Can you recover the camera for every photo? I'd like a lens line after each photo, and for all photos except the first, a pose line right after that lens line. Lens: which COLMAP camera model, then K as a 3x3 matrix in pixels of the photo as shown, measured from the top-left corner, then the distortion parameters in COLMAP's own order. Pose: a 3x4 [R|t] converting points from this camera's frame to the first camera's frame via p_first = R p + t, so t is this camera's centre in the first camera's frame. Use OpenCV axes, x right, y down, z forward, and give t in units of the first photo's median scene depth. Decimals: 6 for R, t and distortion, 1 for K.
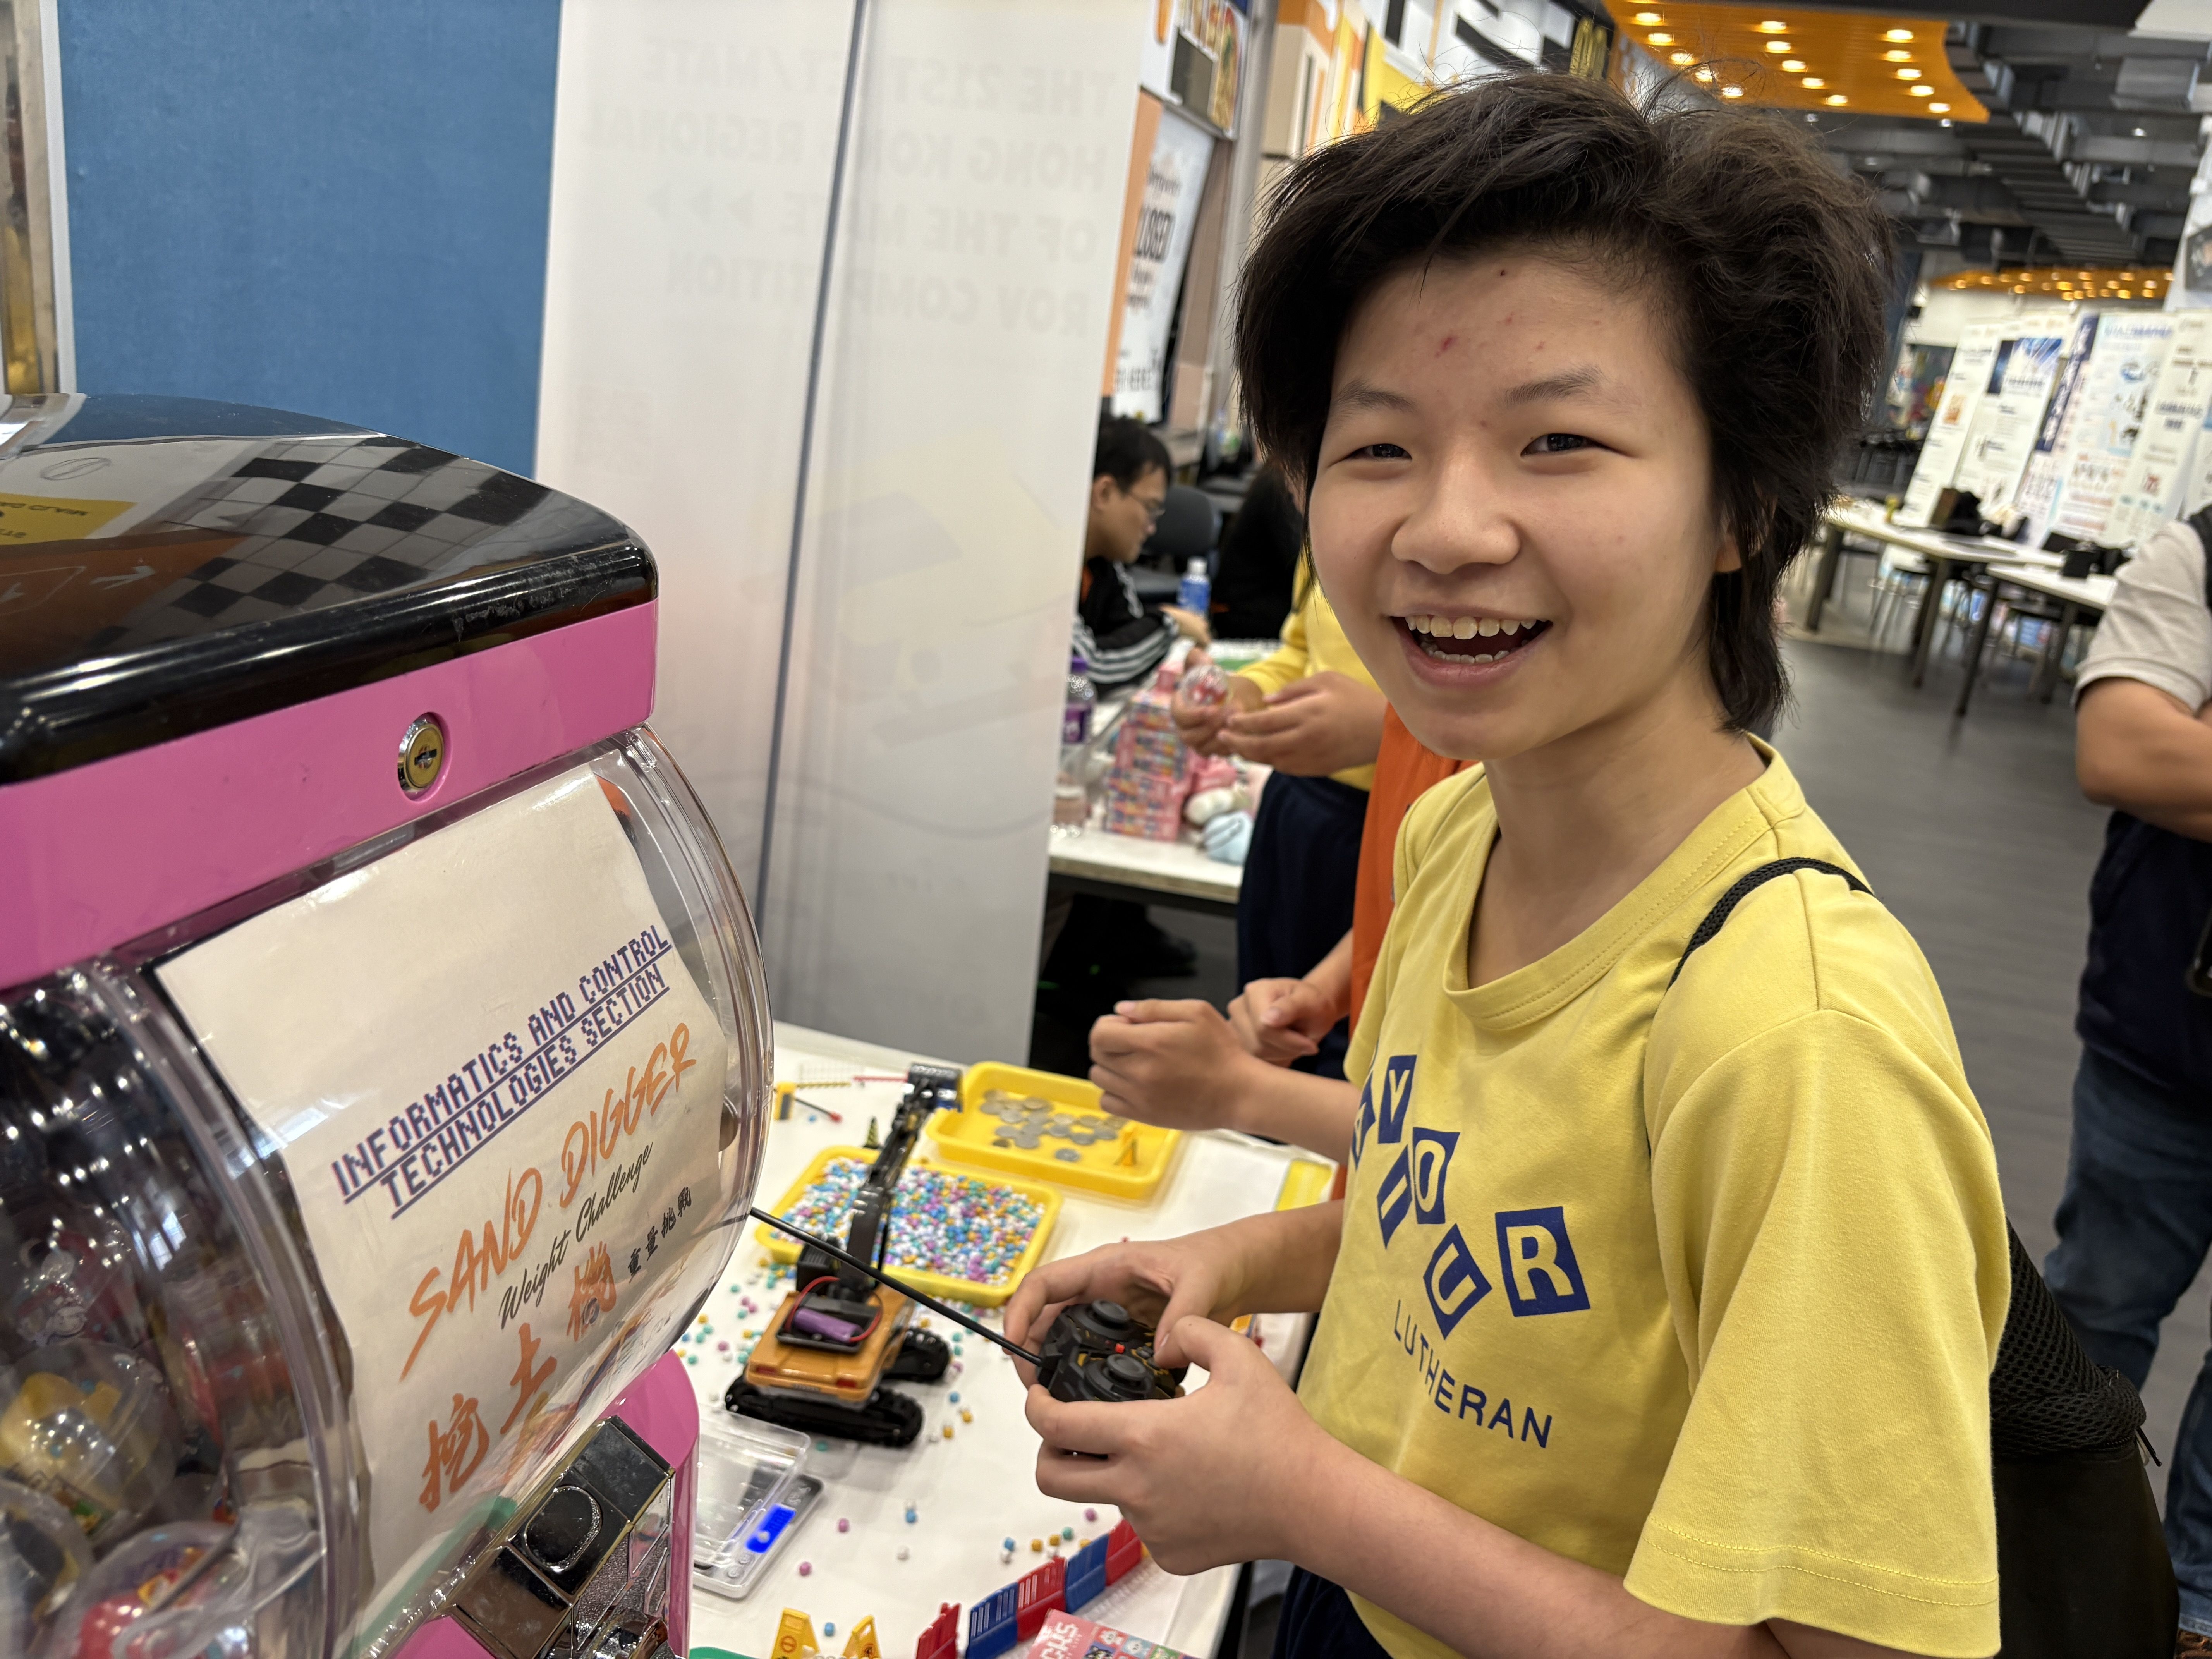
lens RADIAL K [[1687.1, 0, 1098.4], [0, 1687.1, 834.6], [0, 0, 1]] dist [-0.003691, -0.004813]
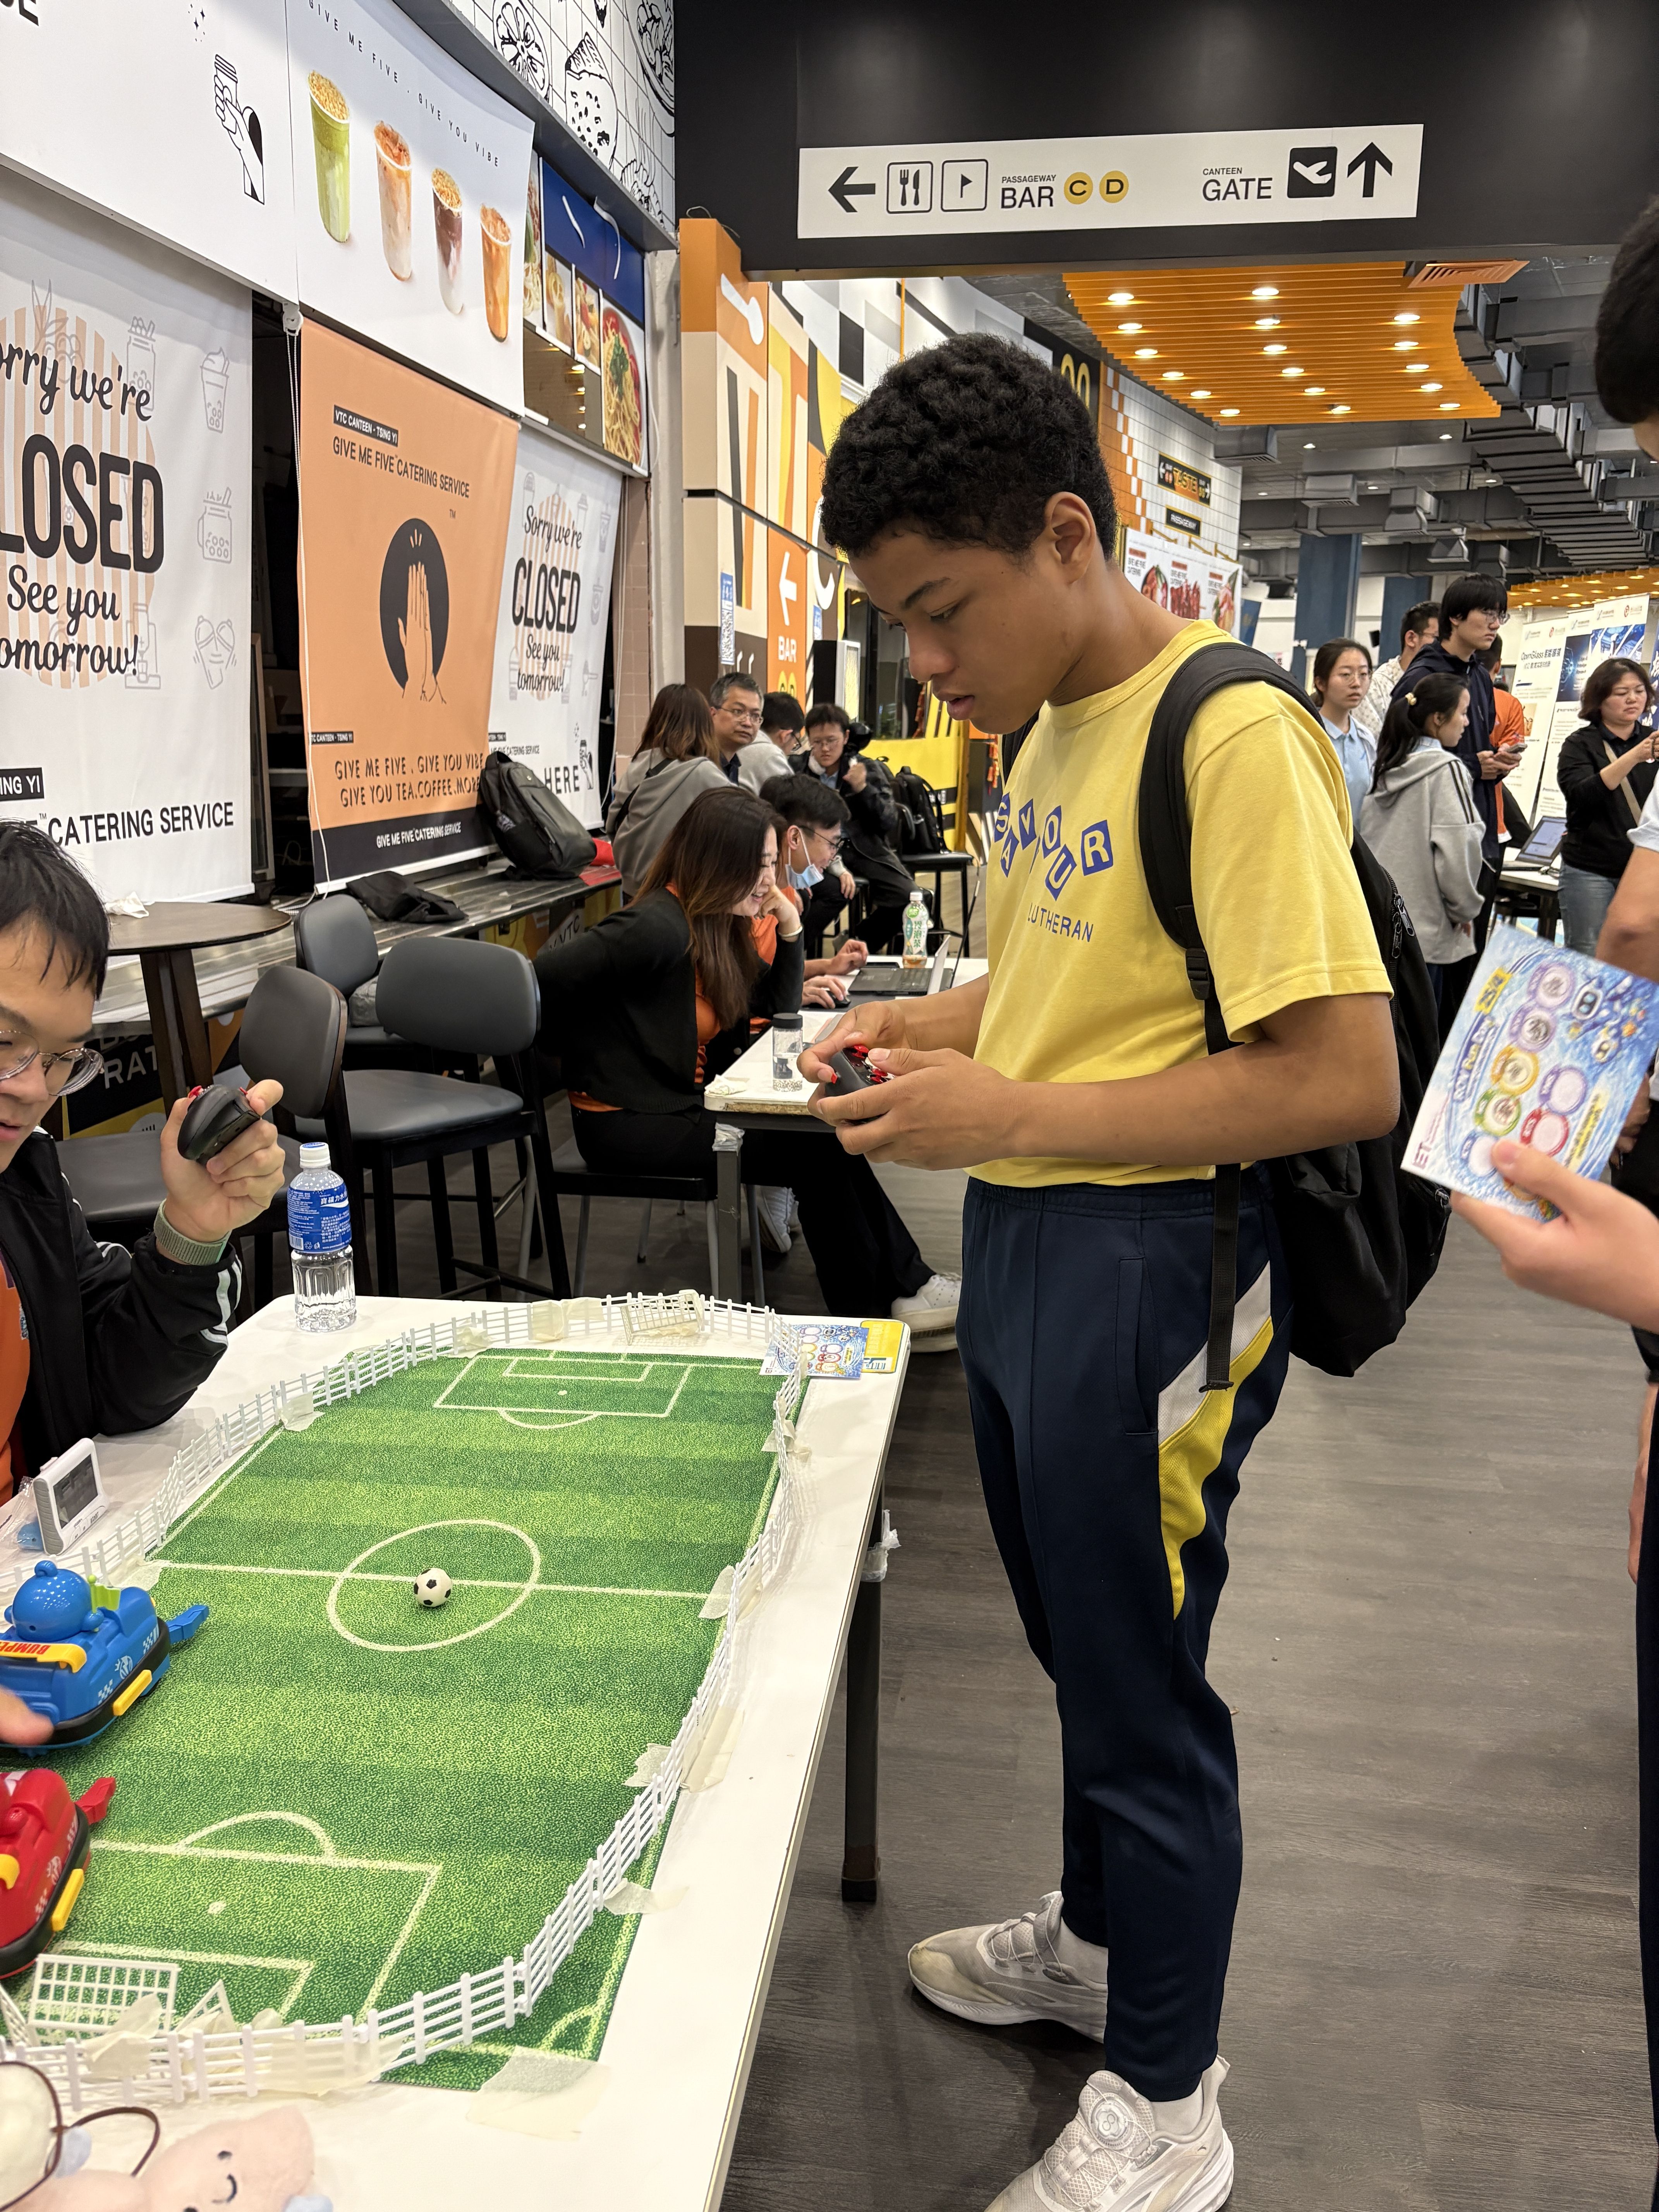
lens RADIAL K [[1687.1, 0, 815.9], [0, 1687.1, 1127.2], [0, 0, 1]] dist [-0.003691, -0.004813]
pose [[0.990318, -0.117649, 0.073681, 0.063176], [0.121779, 0.991071, -0.054302, -0.048985], [-0.066634, 0.062749, 0.995802, 0.206020]]
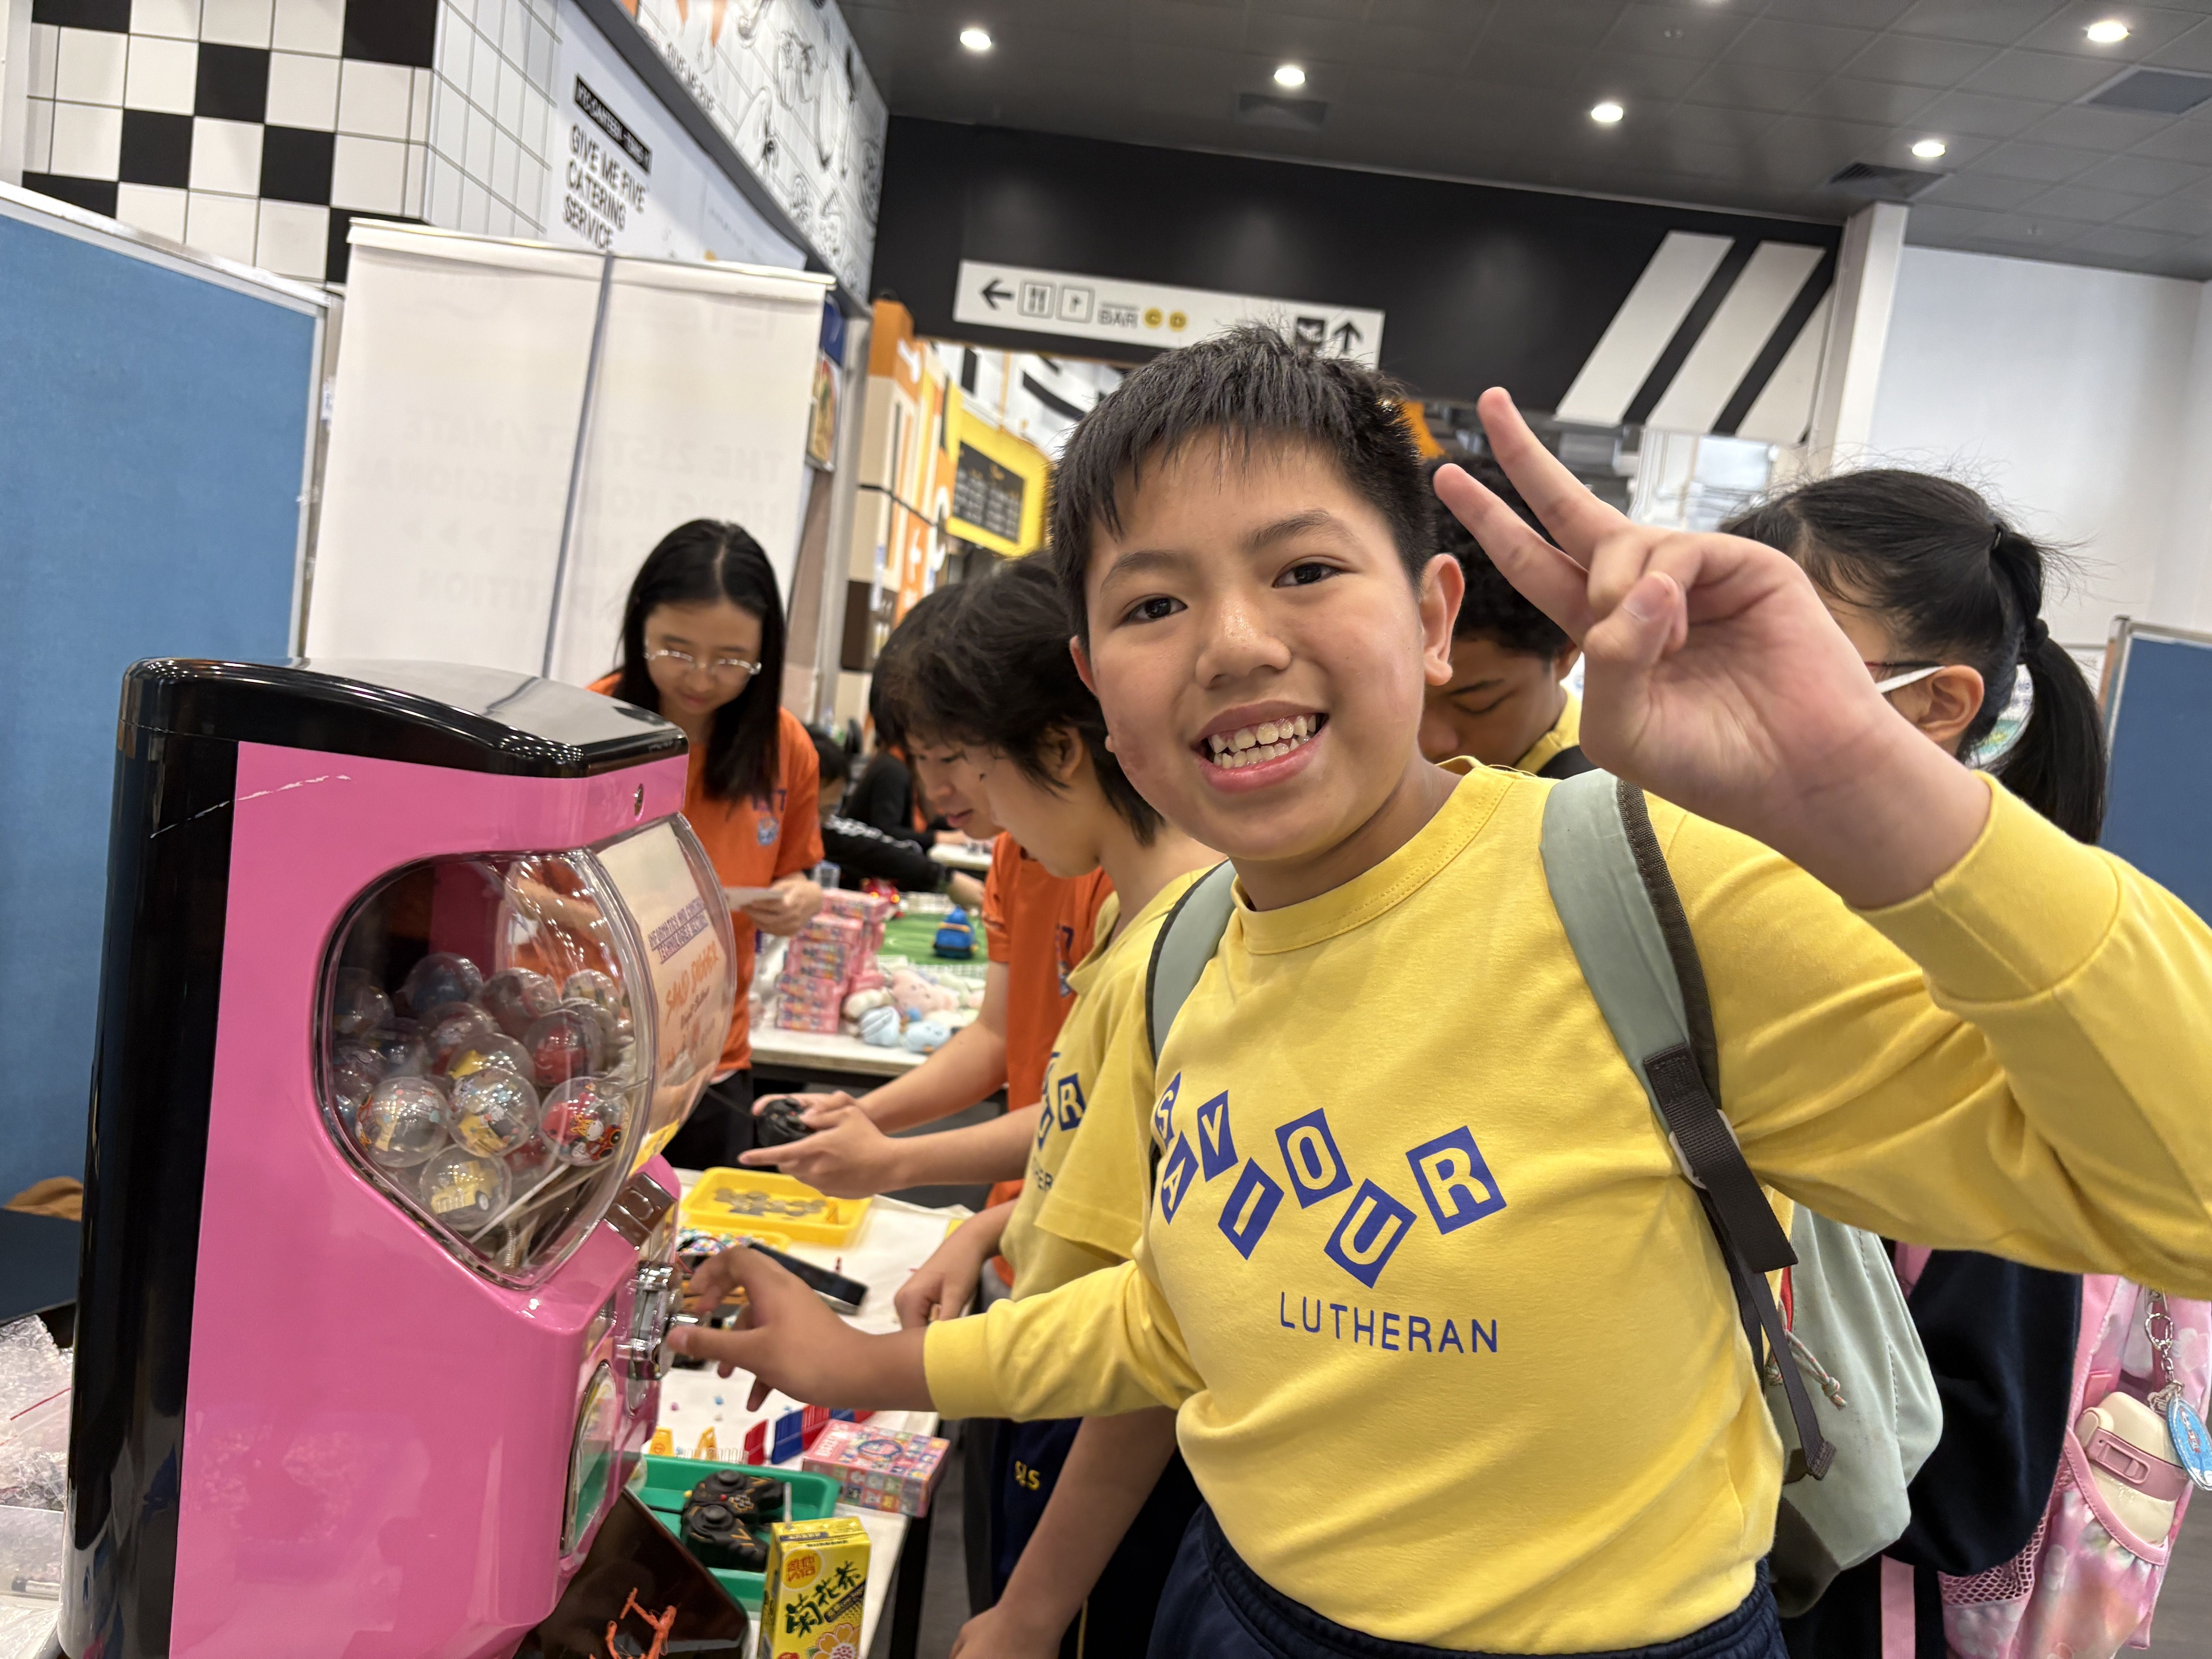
lens RADIAL K [[1687.1, 0, 1117.4], [0, 1687.1, 839.7], [0, 0, 1]] dist [-0.003691, -0.004813]
pose [[0.969047, -0.014031, 0.246477, -0.014659], [0.055900, 0.984924, -0.163708, 0.019977], [-0.240464, 0.172419, 0.955222, -0.066569]]
